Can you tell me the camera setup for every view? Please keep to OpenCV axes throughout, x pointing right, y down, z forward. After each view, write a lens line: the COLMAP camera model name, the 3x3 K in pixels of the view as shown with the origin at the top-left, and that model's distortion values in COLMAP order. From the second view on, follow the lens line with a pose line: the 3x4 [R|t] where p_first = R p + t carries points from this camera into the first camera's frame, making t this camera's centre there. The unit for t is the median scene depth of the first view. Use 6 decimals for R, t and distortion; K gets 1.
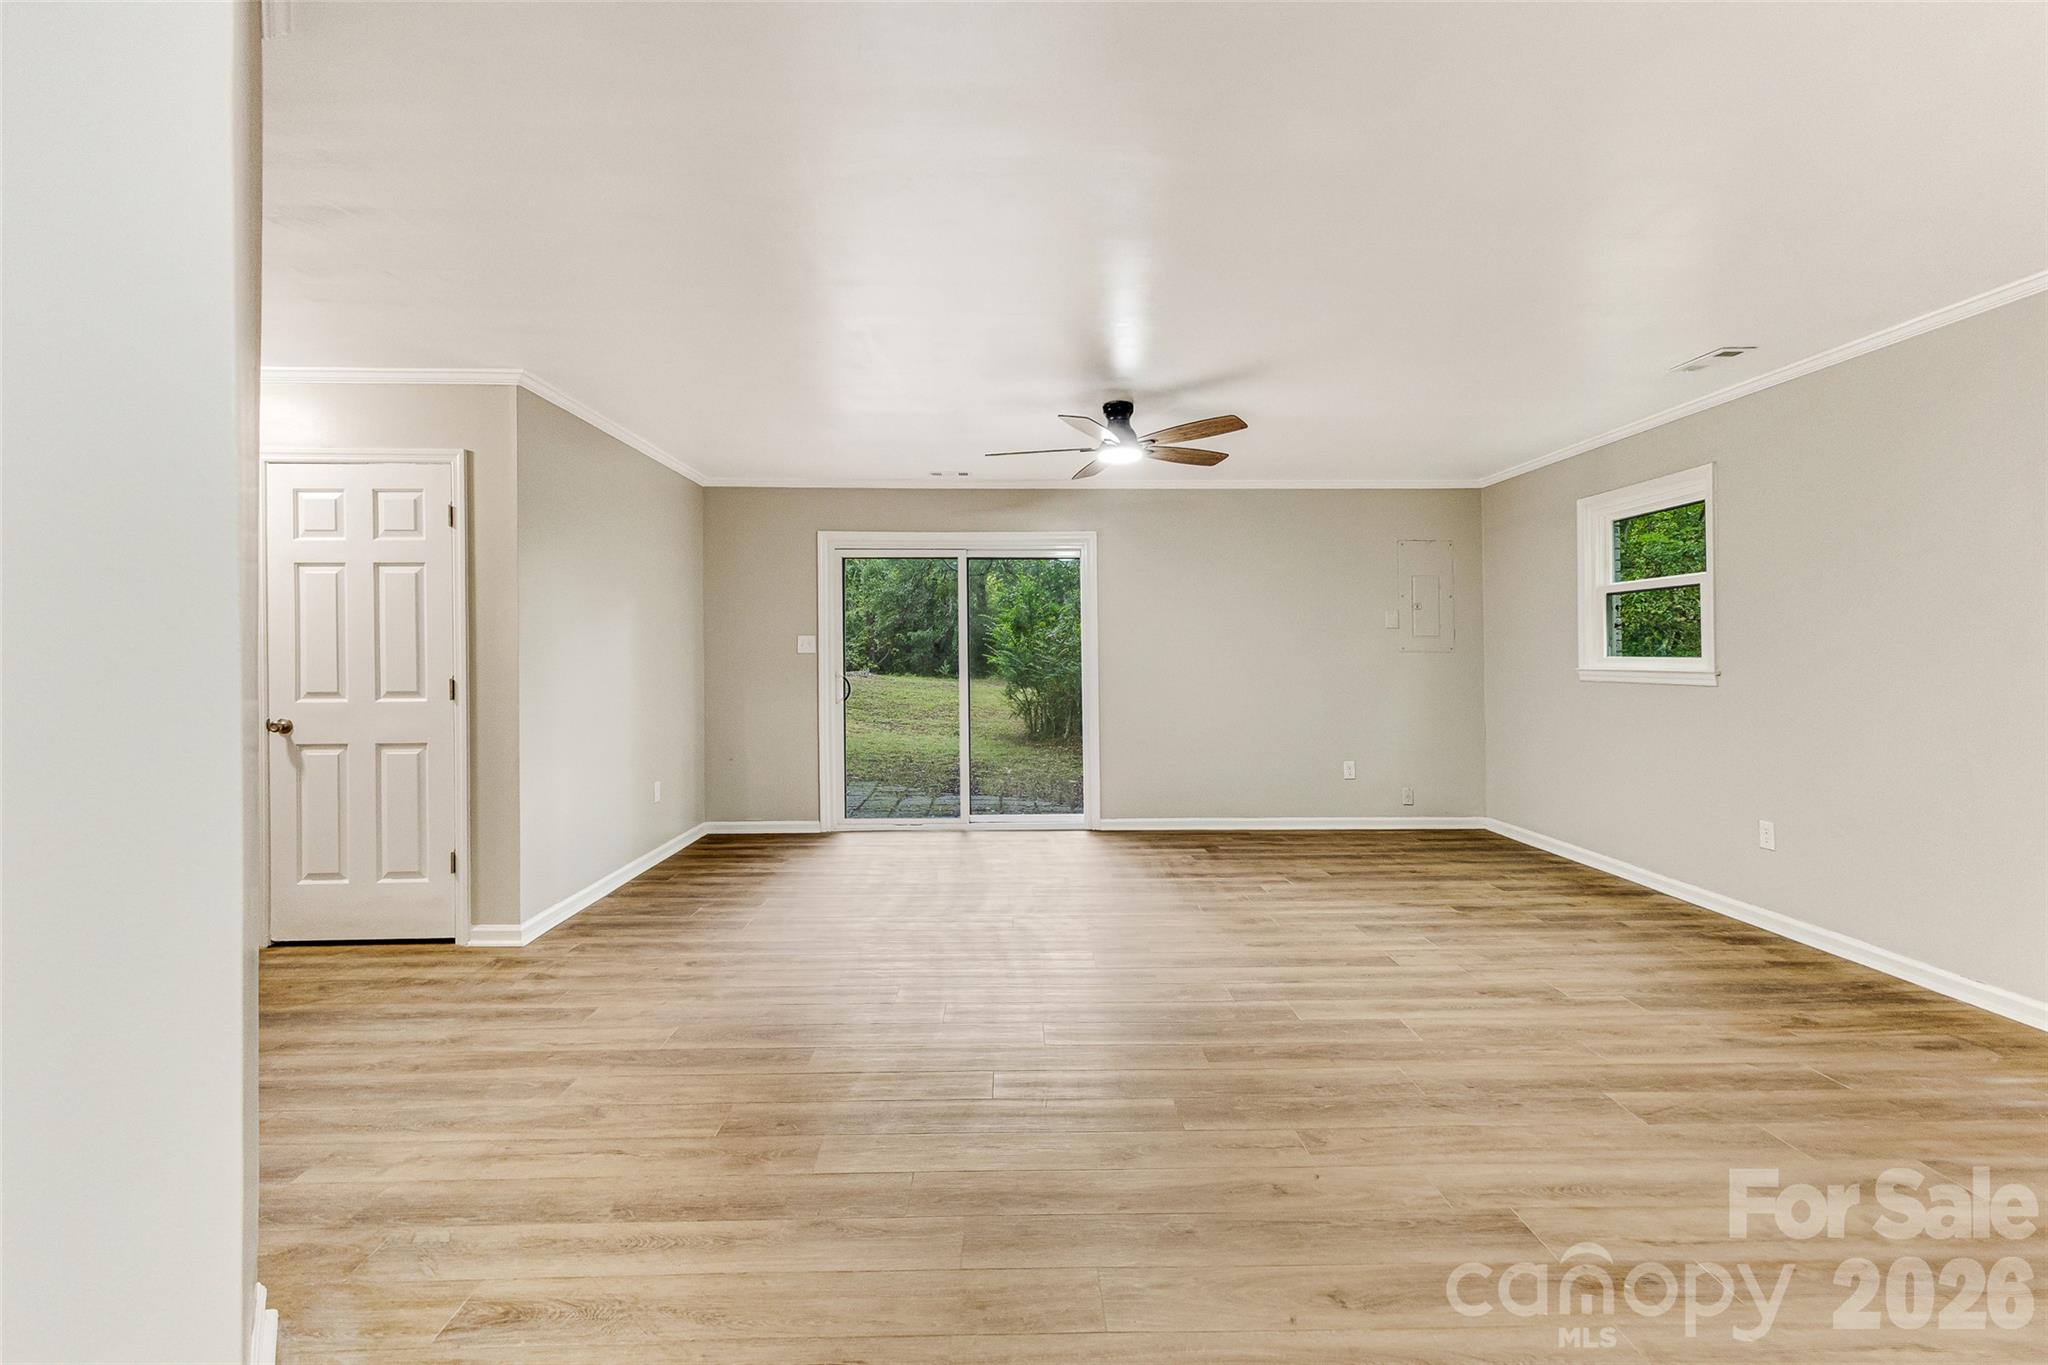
lens RADIAL K [[913.7, 0, 1025.2], [0, 913.7, 667.6], [0, 0, 1]] dist [0.008075, -0.000257]
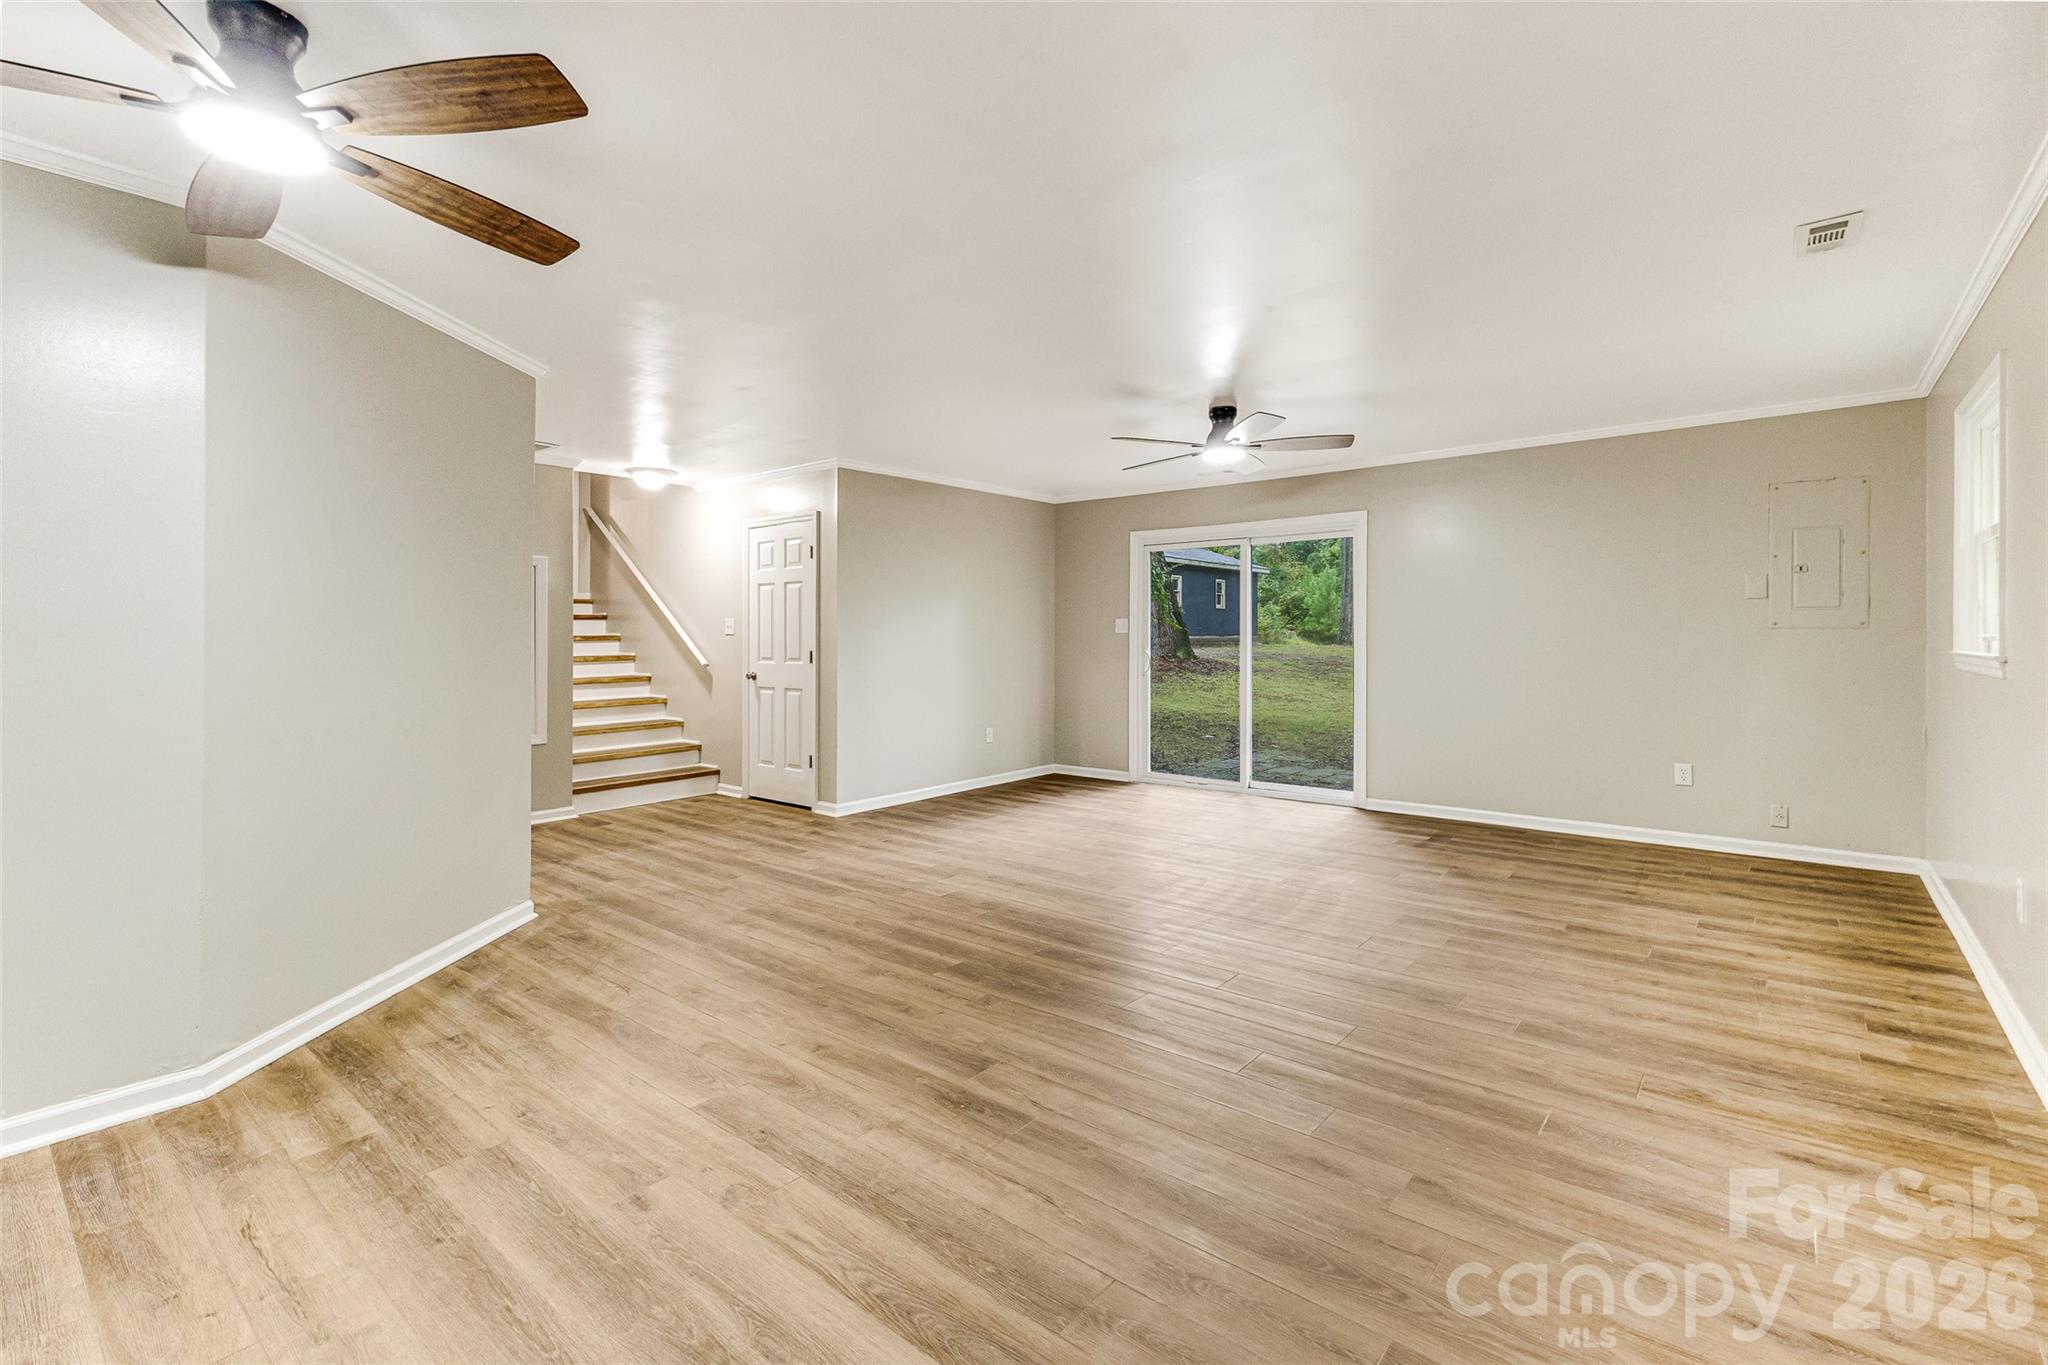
lens RADIAL K [[913.7, 0, 1062.9], [0, 913.7, 641.7], [0, 0, 1]] dist [0.008075, -0.000257]
pose [[0.764782, 0.002692, -0.644284, 0.782352], [-0.004430, 0.999990, -0.001081, -0.003847], [0.644274, 0.003681, 0.764786, 0.031465]]
